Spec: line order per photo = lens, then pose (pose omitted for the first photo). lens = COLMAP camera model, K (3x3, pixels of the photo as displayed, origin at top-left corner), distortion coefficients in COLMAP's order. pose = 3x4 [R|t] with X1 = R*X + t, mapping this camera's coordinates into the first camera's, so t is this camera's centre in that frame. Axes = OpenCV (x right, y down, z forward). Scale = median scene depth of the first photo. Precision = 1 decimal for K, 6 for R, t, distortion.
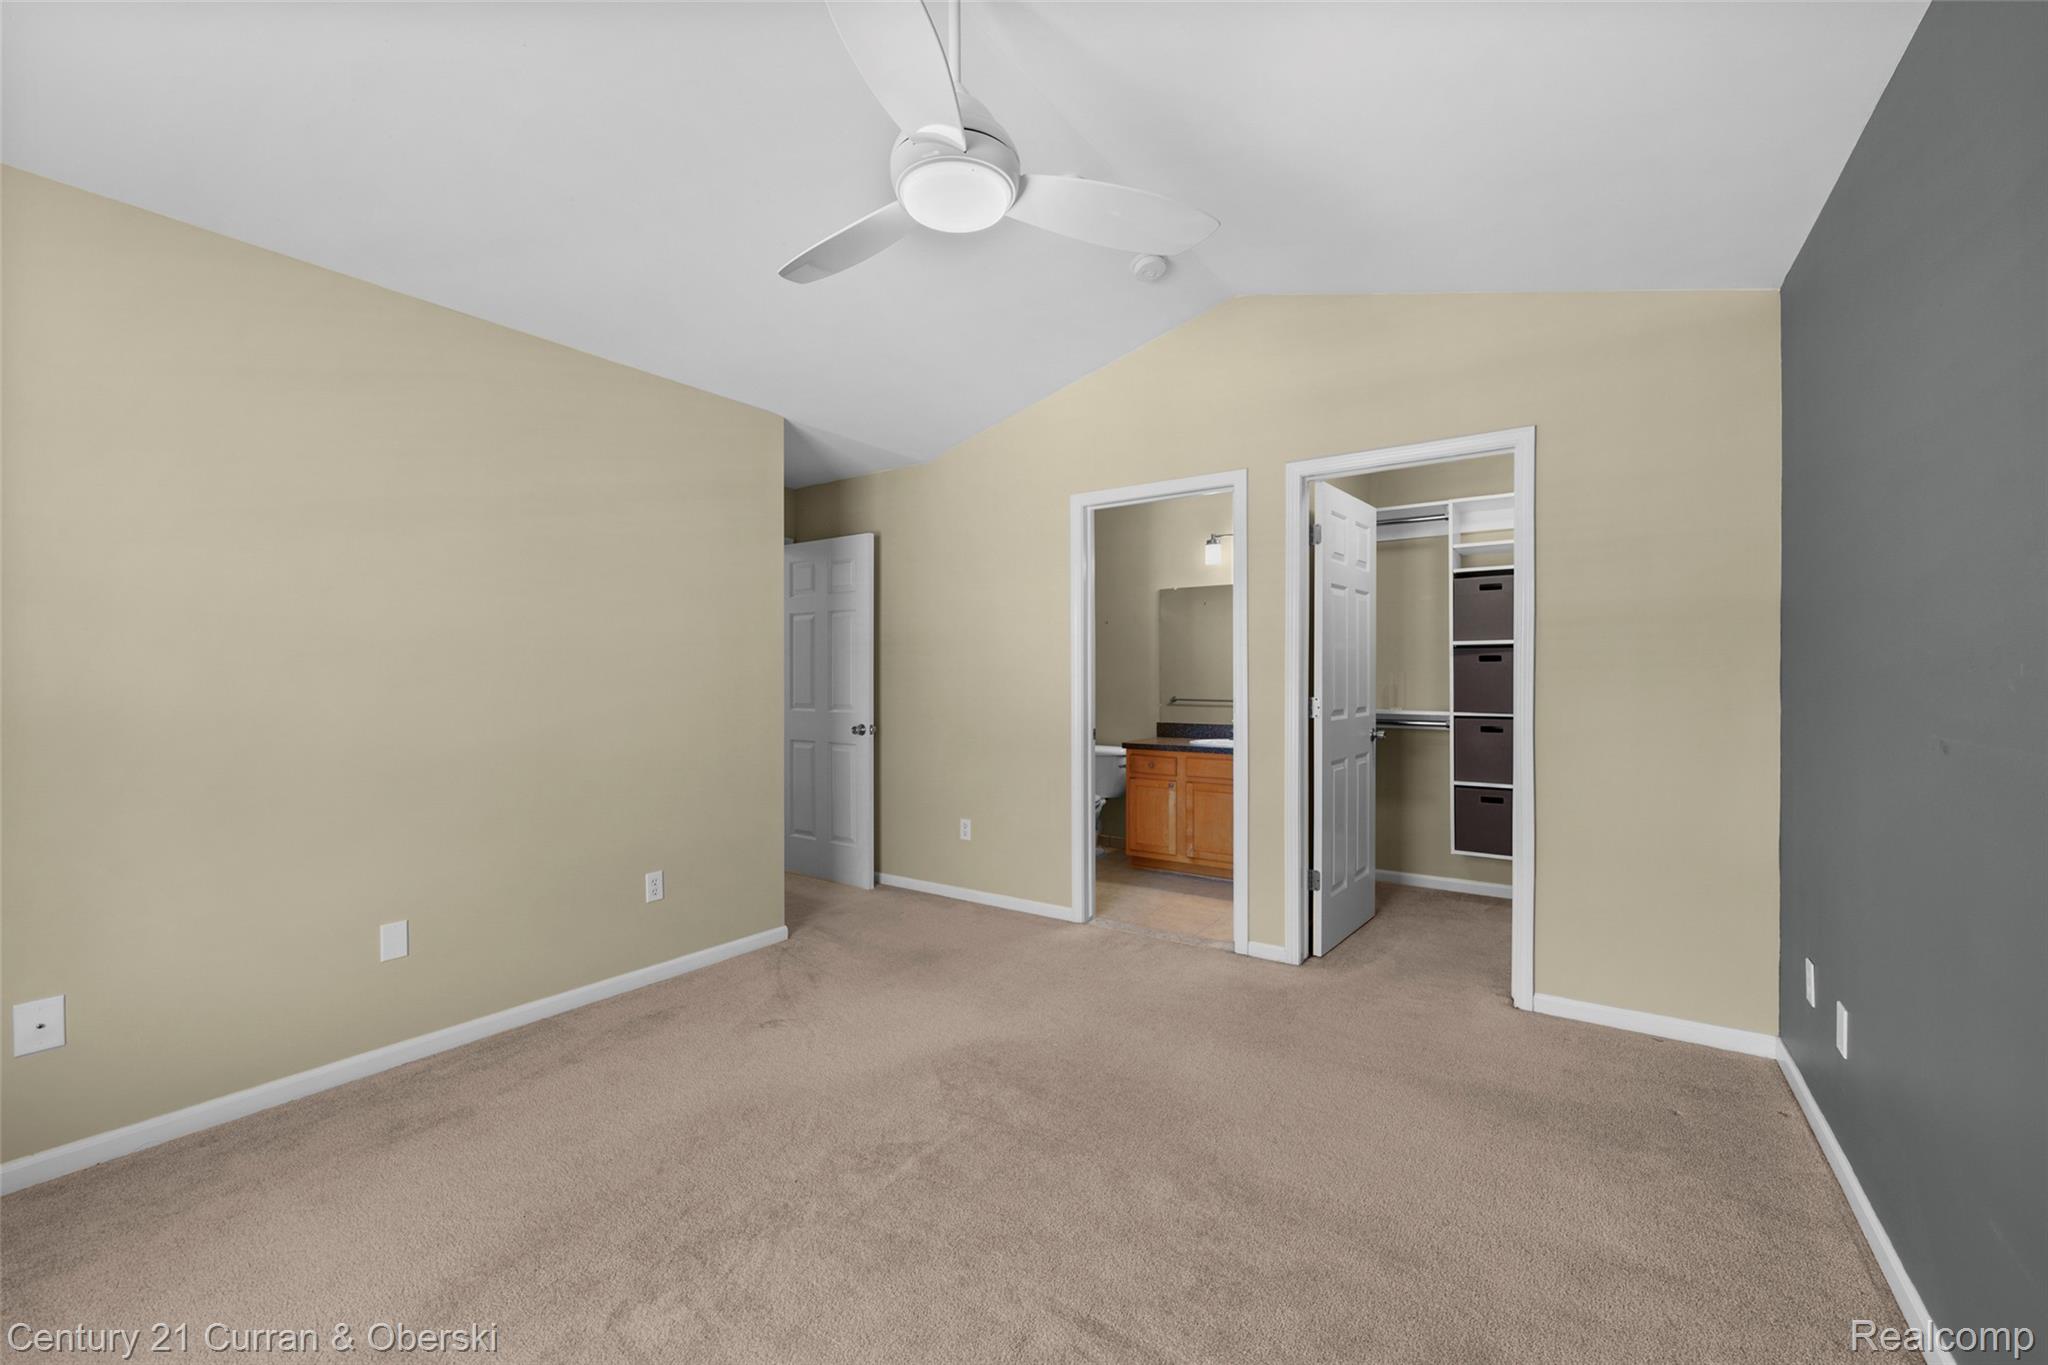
lens RADIAL K [[819.6, 0, 1019.0], [0, 819.6, 683.1], [0, 0, 1]] dist [0.000209, 0.000096]
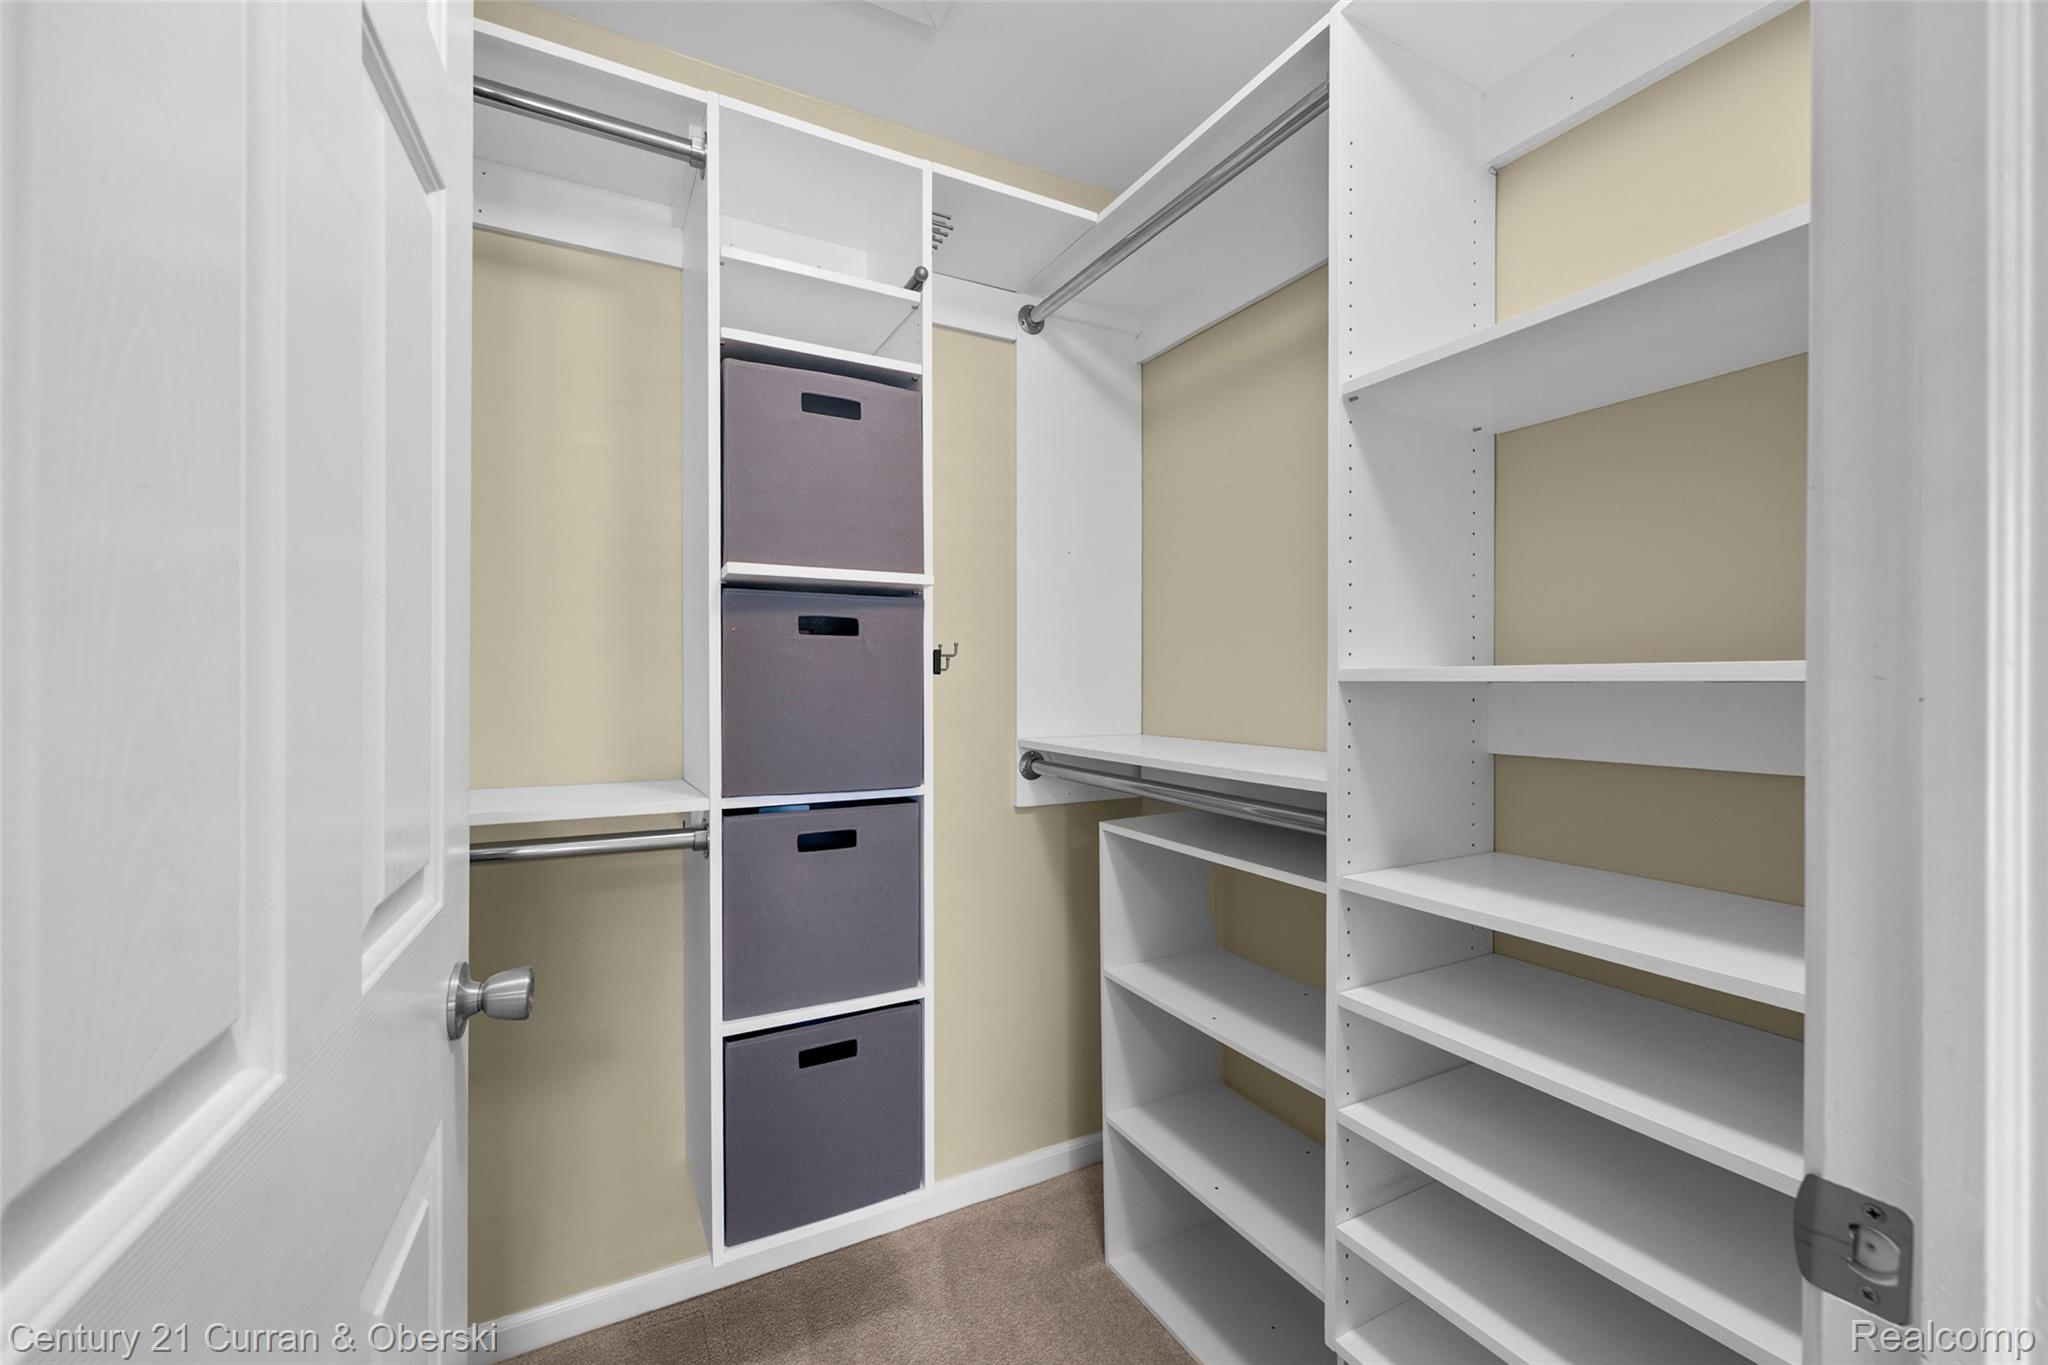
lens RADIAL K [[819.6, 0, 1013.7], [0, 819.6, 682.6], [0, 0, 1]] dist [0.000209, 0.000096]
pose [[0.444295, 0.000209, 0.895881, 0.310819], [-0.000838, 1.000000, 0.000182, -0.007080], [-0.895880, -0.000832, 0.444295, 0.779594]]
